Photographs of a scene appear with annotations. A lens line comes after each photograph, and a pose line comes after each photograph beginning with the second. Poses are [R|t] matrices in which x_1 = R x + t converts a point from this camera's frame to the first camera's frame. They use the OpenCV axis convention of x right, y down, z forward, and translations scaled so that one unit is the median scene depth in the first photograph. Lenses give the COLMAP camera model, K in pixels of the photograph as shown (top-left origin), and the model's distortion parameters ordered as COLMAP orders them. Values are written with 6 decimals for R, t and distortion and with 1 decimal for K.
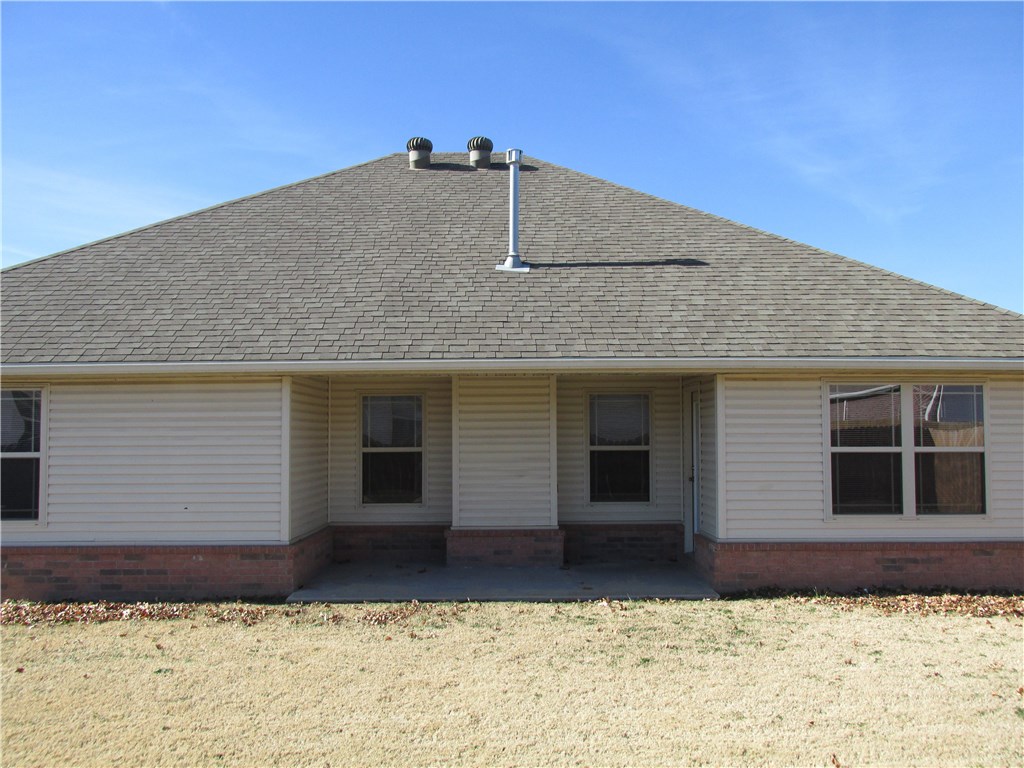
lens RADIAL K [[889.0, 0, 511.0], [0, 889.0, 393.9], [0, 0, 1]] dist [-0.008535, -0.004955]
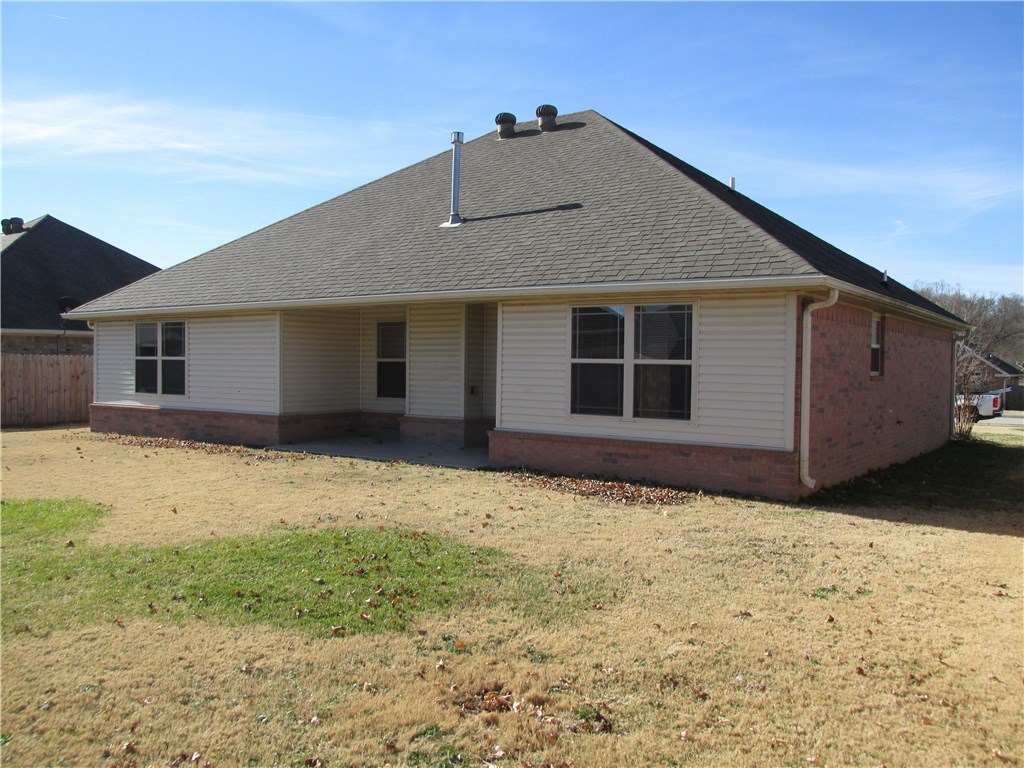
lens RADIAL K [[840.9, 0, 511.6], [0, 840.9, 376.9], [0, 0, 1]] dist [0.018208, 0.001618]
pose [[0.809032, 0.022062, -0.587351, 0.976488], [0.025746, 0.997006, 0.072913, -0.001953], [0.587201, -0.074111, 0.806042, 0.016460]]
